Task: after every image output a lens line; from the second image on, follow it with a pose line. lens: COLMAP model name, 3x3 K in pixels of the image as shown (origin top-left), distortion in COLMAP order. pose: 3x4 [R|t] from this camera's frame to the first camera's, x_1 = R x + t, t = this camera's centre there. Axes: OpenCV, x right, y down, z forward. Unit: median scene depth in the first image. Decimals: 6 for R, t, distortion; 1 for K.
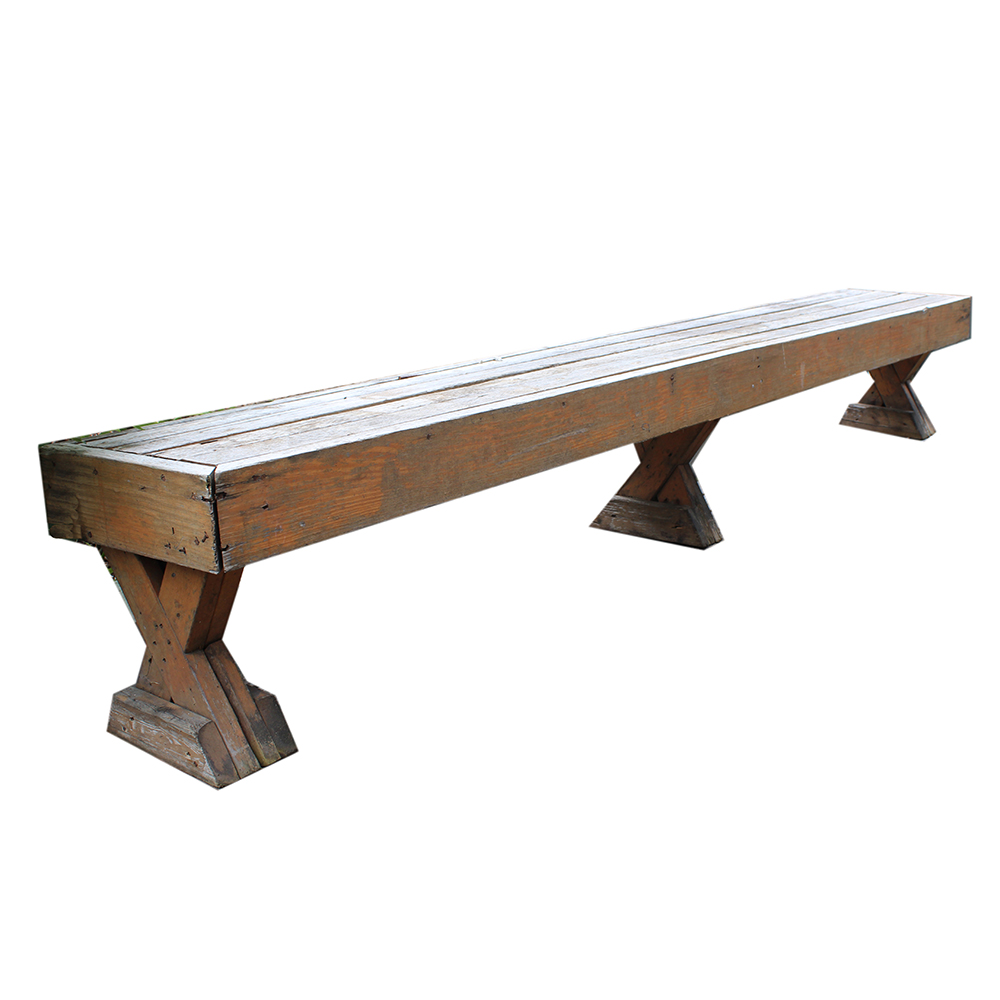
lens RADIAL K [[1171.6, 0, 501.5], [0, 1171.6, 474.8], [0, 0, 1]] dist [-0.070600, 0.033945]
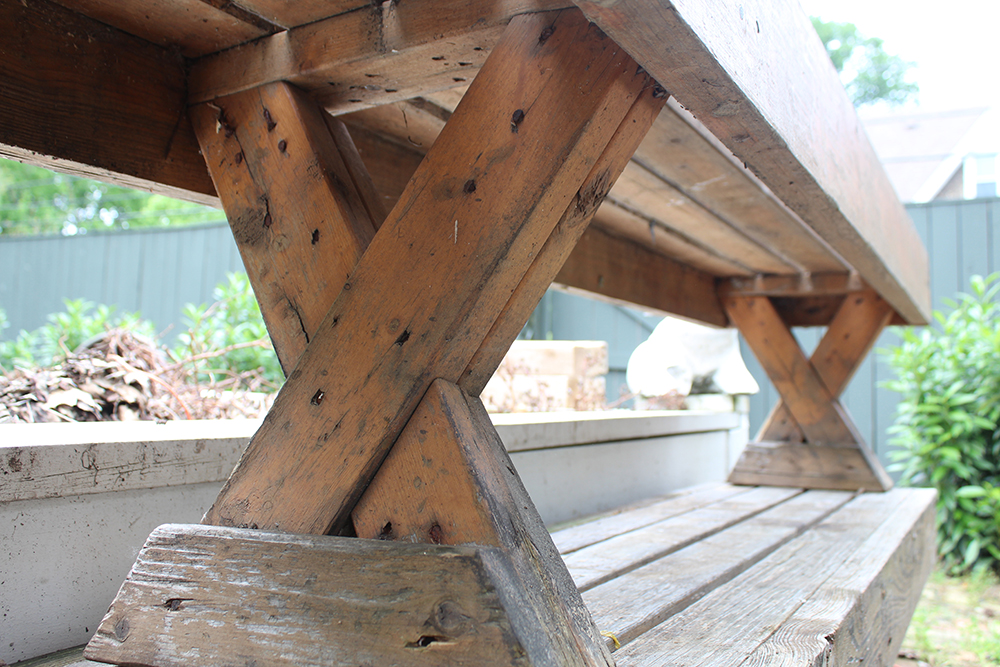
lens RADIAL K [[948.3, 0, 500.0], [0, 948.3, 333.5], [0, 0, 1]] dist [-0.090152, -0.000034]
pose [[0.983356, 0.030656, 0.179087, 0.209974], [0.026451, 0.951007, -0.308035, 0.071585], [-0.179756, 0.307645, 0.934367, 1.325347]]
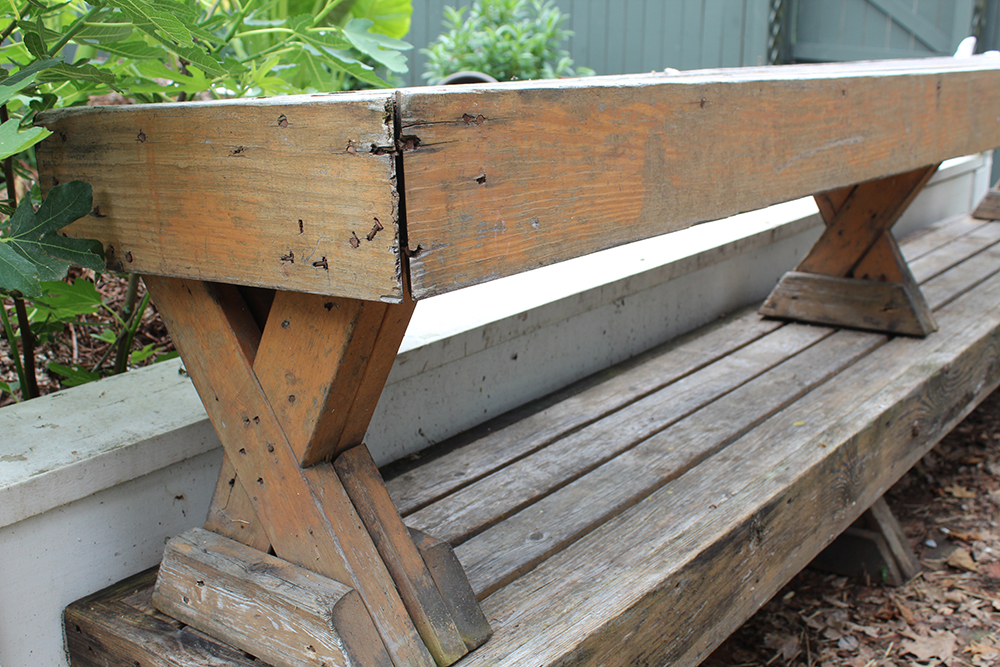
lens RADIAL K [[1110.7, 0, 500.0], [0, 1110.7, 333.5], [0, 0, 1]] dist [-0.078353, 0.049352]
pose [[0.999747, -0.000528, 0.022490, -0.189224], [0.000256, 0.999927, 0.012070, 0.082699], [-0.022495, -0.012061, 0.999674, 0.469440]]
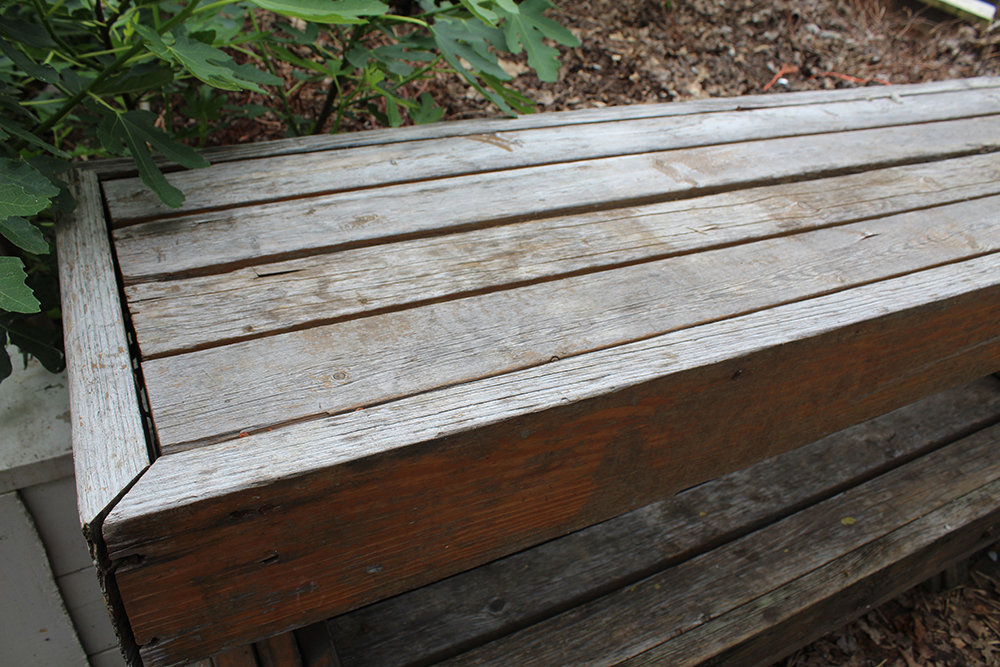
lens RADIAL K [[808.2, 0, 500.0], [0, 808.2, 333.5], [0, 0, 1]] dist [-0.160503, 0.125424]
pose [[0.908361, 0.339051, -0.244794, -0.080251], [-0.222604, 0.887574, 0.403311, -0.161058], [0.354016, -0.311860, 0.881712, 0.745074]]
